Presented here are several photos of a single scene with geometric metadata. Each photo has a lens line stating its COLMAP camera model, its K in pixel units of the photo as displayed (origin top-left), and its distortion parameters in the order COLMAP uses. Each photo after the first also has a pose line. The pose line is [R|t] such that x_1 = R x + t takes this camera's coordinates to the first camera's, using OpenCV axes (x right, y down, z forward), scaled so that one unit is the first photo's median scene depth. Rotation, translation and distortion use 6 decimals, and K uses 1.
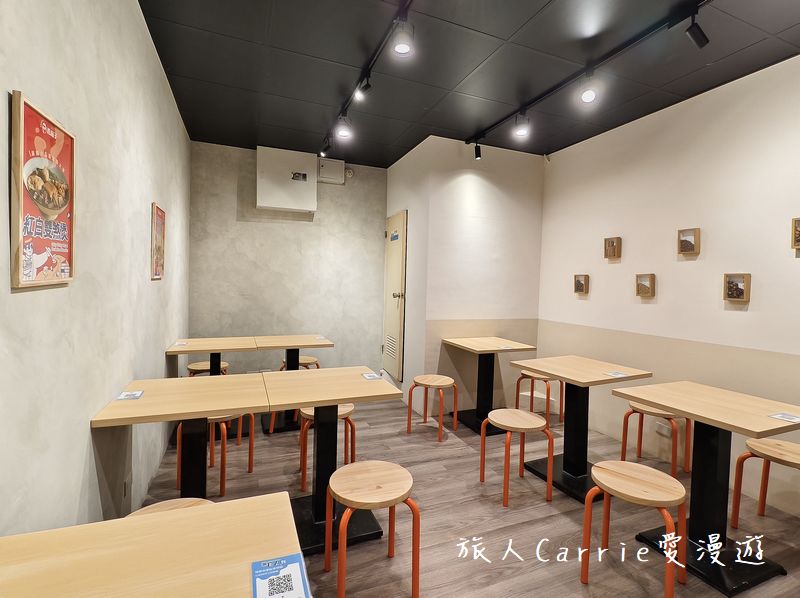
lens RADIAL K [[387.5, 0, 401.3], [0, 387.5, 294.8], [0, 0, 1]] dist [-0.000718, -0.000165]
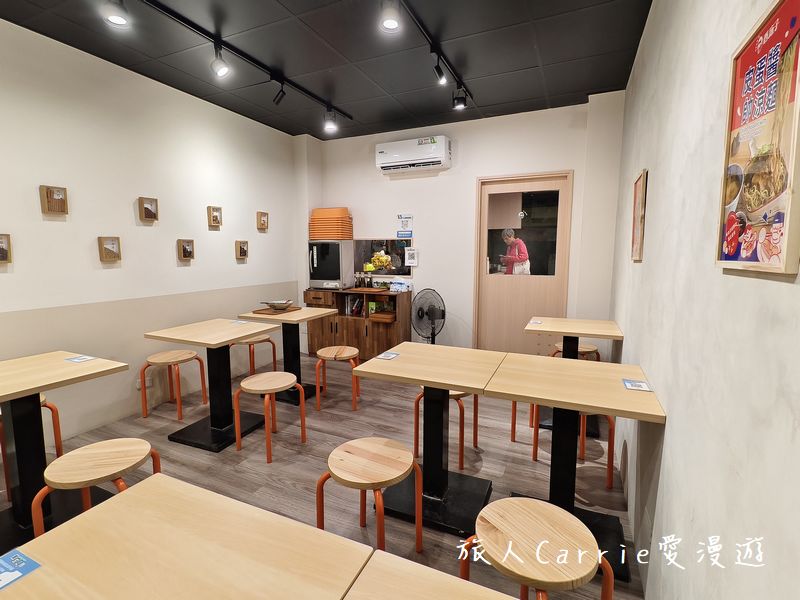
lens RADIAL K [[387.5, 0, 399.5], [0, 387.5, 297.2], [0, 0, 1]] dist [-0.000718, -0.000165]
pose [[-0.685054, -0.114484, 0.719441, -0.618472], [0.005987, 0.986656, 0.162707, -0.066894], [-0.728468, 0.115770, -0.675227, 1.303723]]
